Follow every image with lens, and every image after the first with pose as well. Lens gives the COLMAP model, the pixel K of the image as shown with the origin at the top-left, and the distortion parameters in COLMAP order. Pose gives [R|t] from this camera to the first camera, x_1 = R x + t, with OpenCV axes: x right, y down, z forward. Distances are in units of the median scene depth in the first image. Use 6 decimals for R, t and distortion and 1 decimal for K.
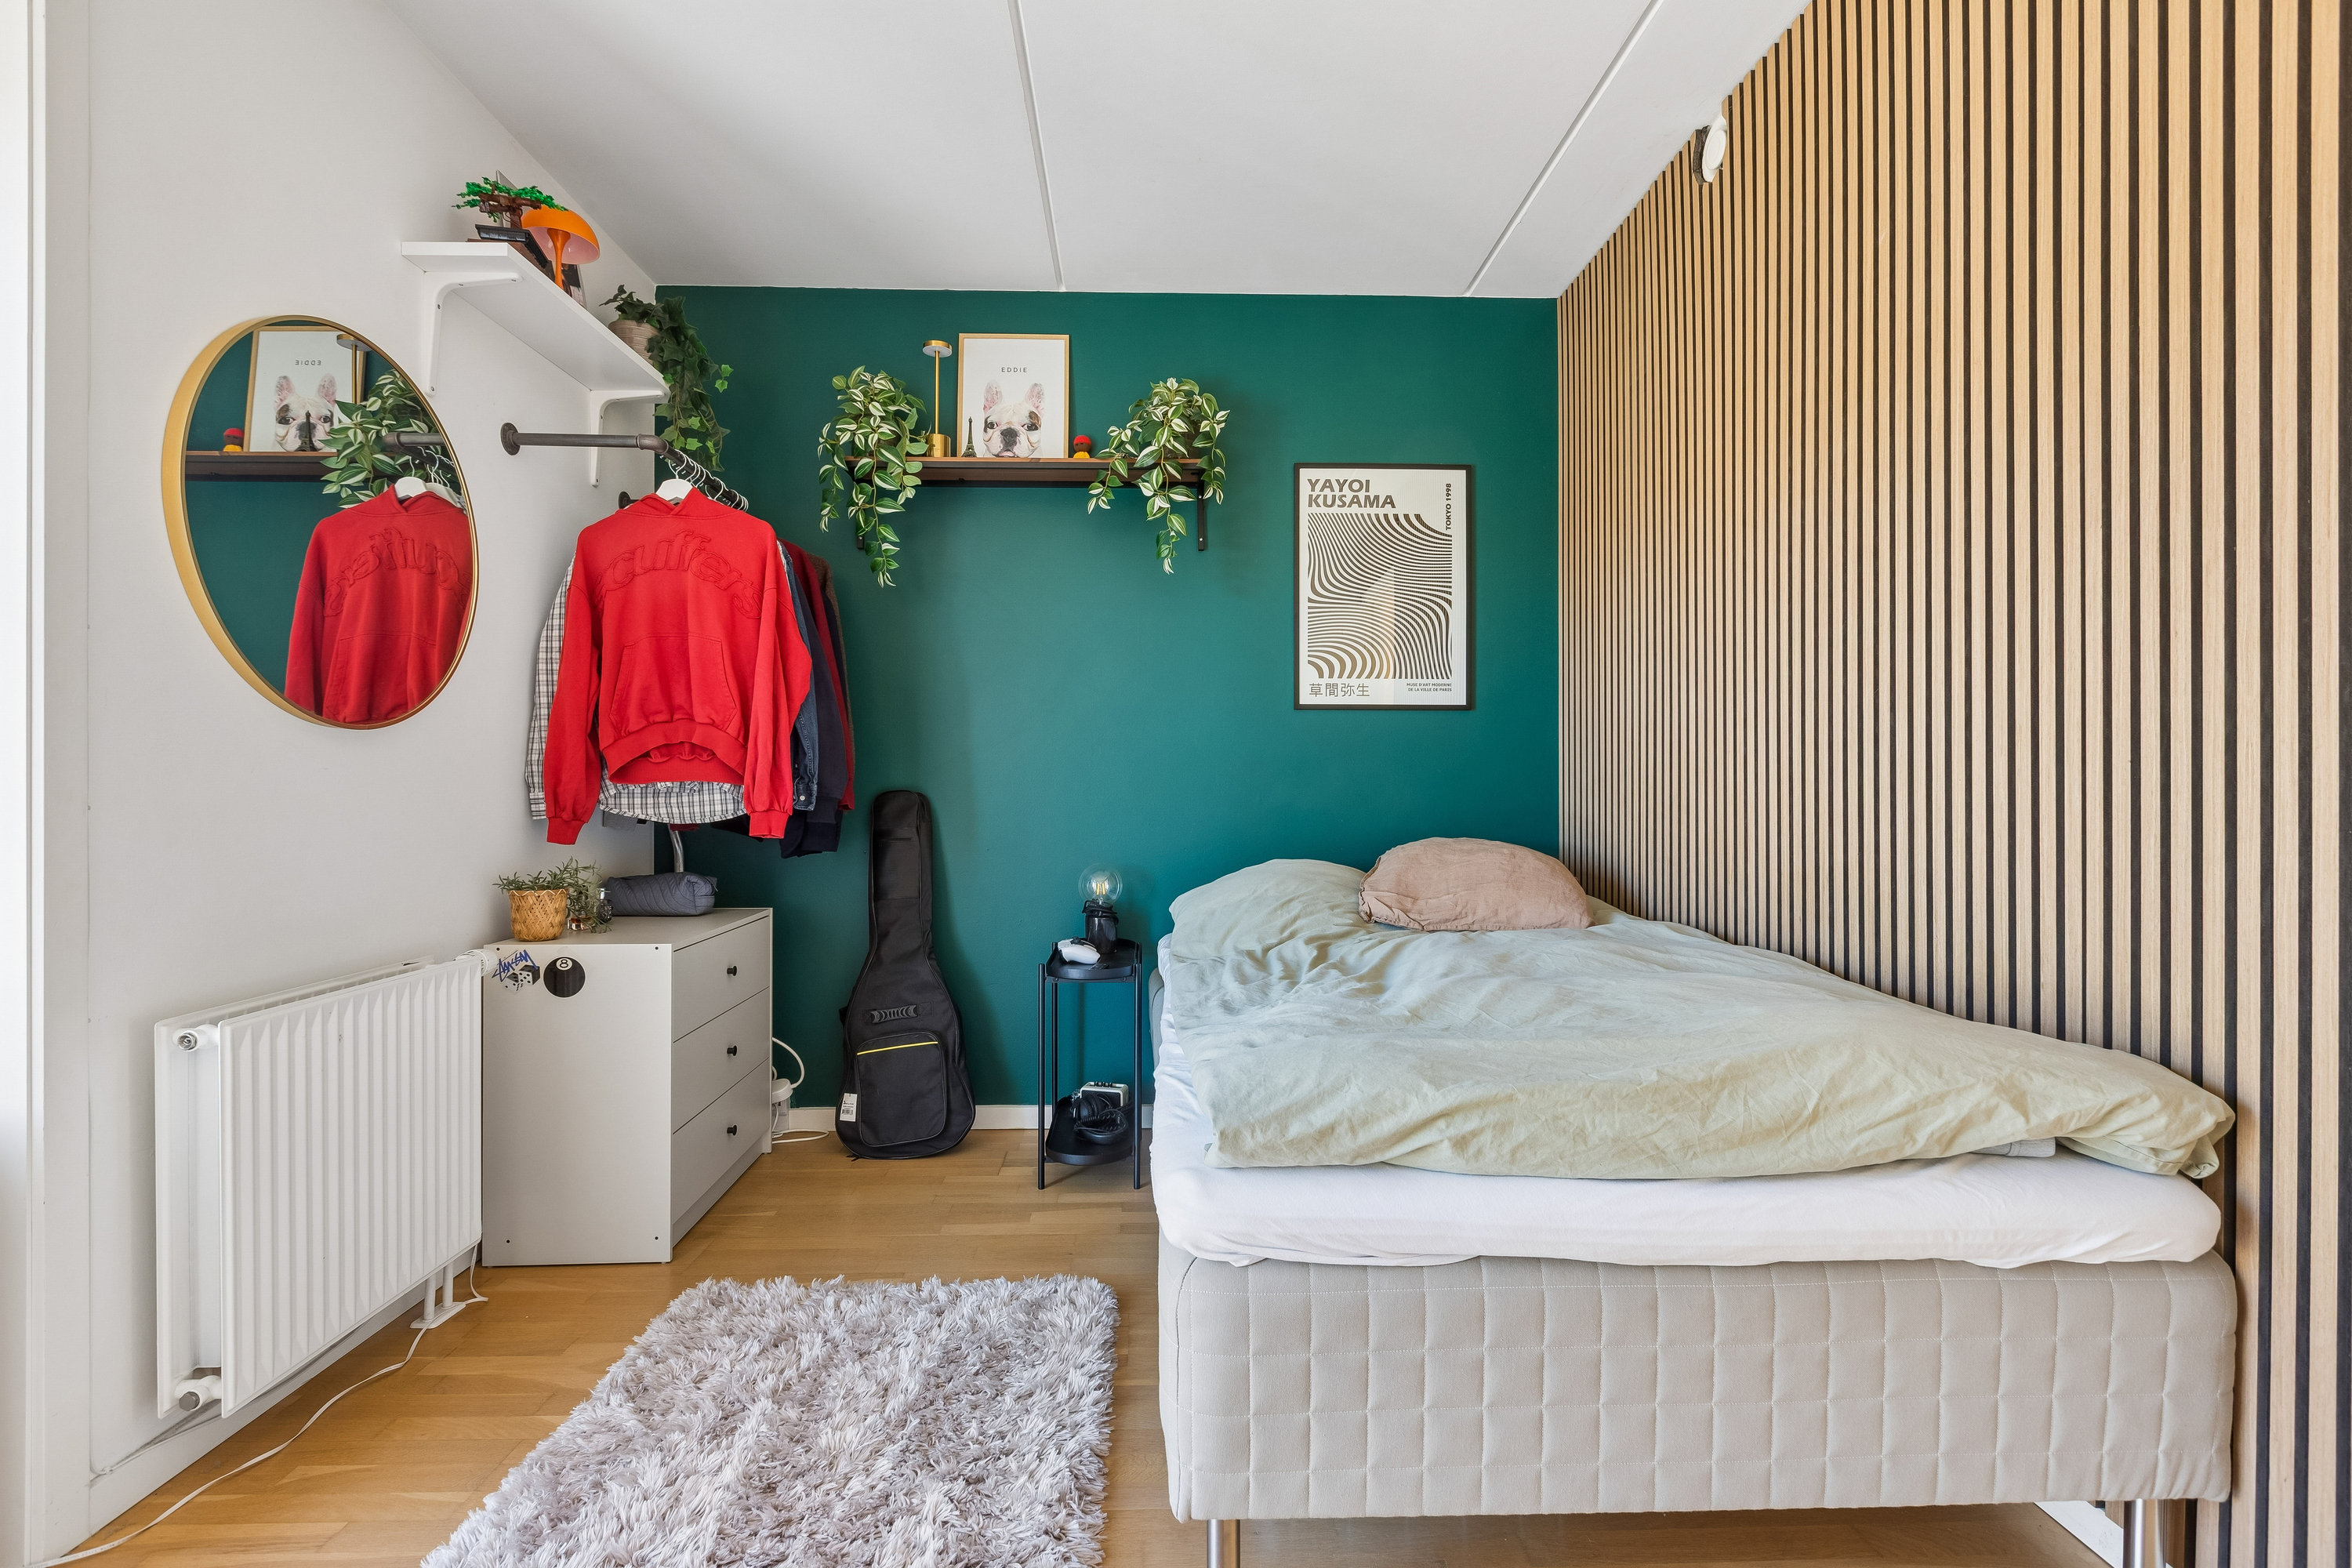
lens RADIAL K [[1093.4, 0, 1172.6], [0, 1093.4, 784.2], [0, 0, 1]] dist [-0.004220, -0.000256]
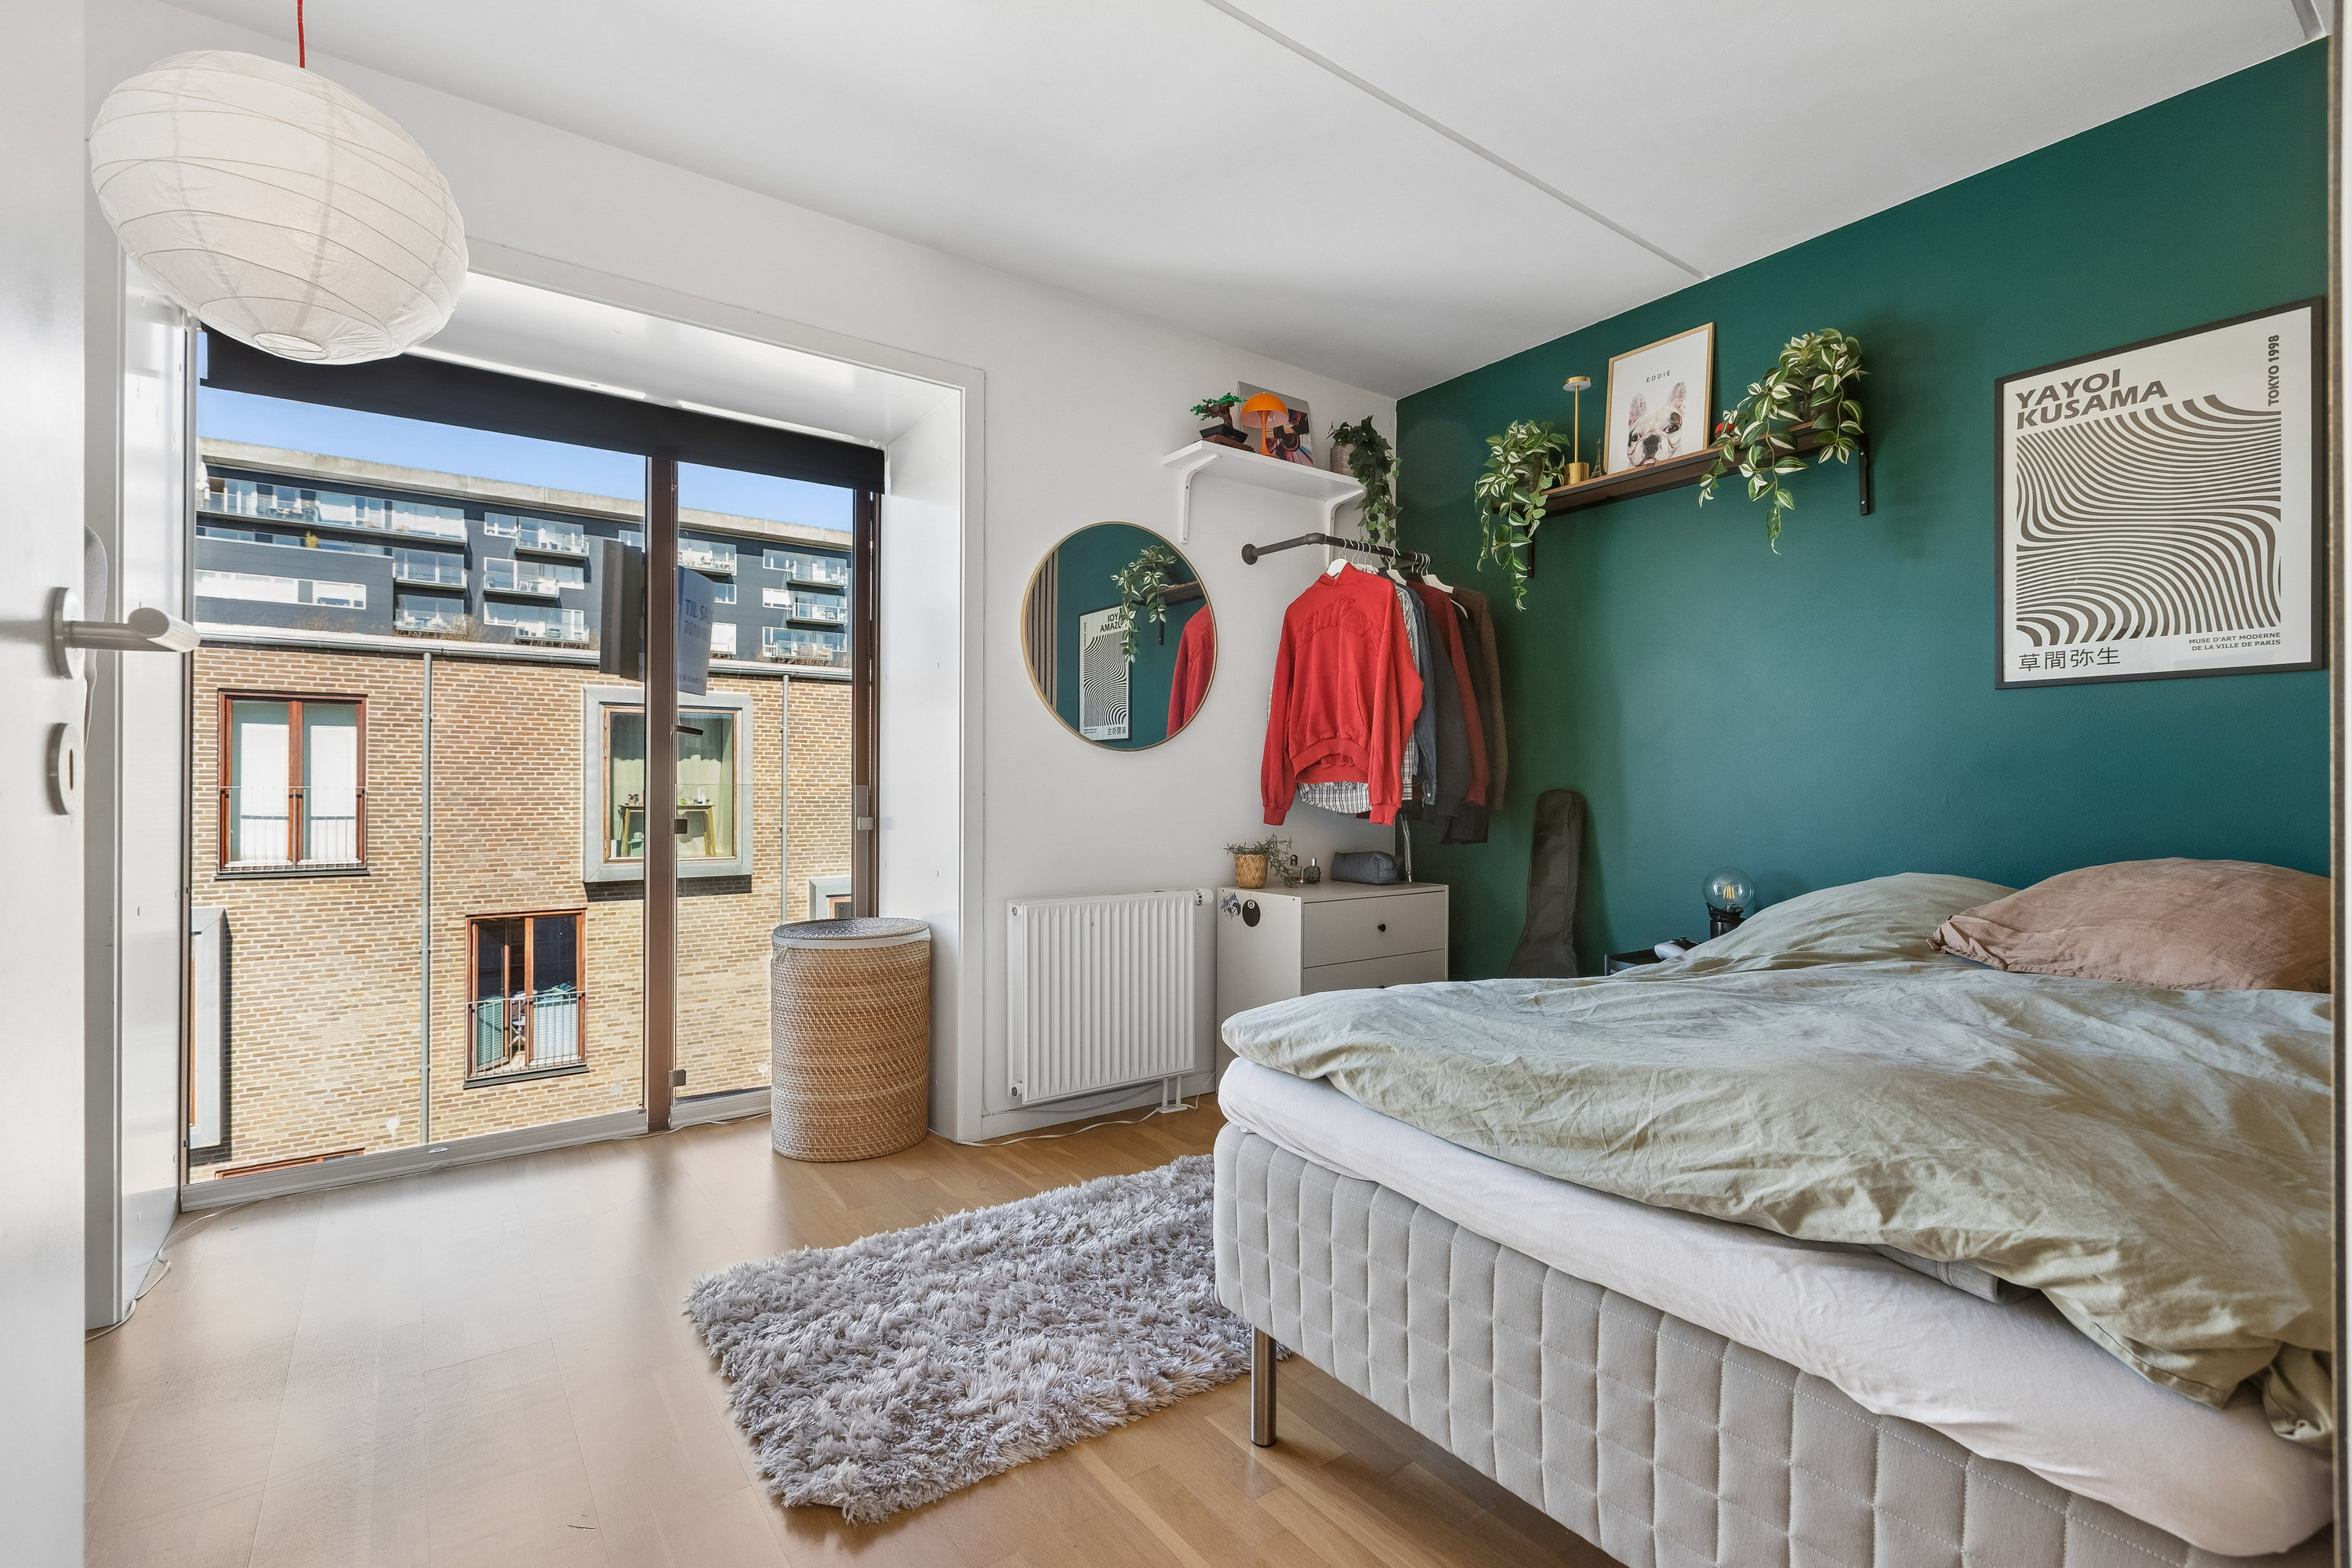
lens RADIAL K [[1063.5, 0, 1161.6], [0, 1063.5, 785.8], [0, 0, 1]] dist [0.003492, 0.000612]
pose [[0.553755, -0.000687, -0.832679, 0.459636], [-0.002231, 0.999995, -0.002308, 0.005192], [0.832677, 0.003136, 0.553751, 0.073402]]
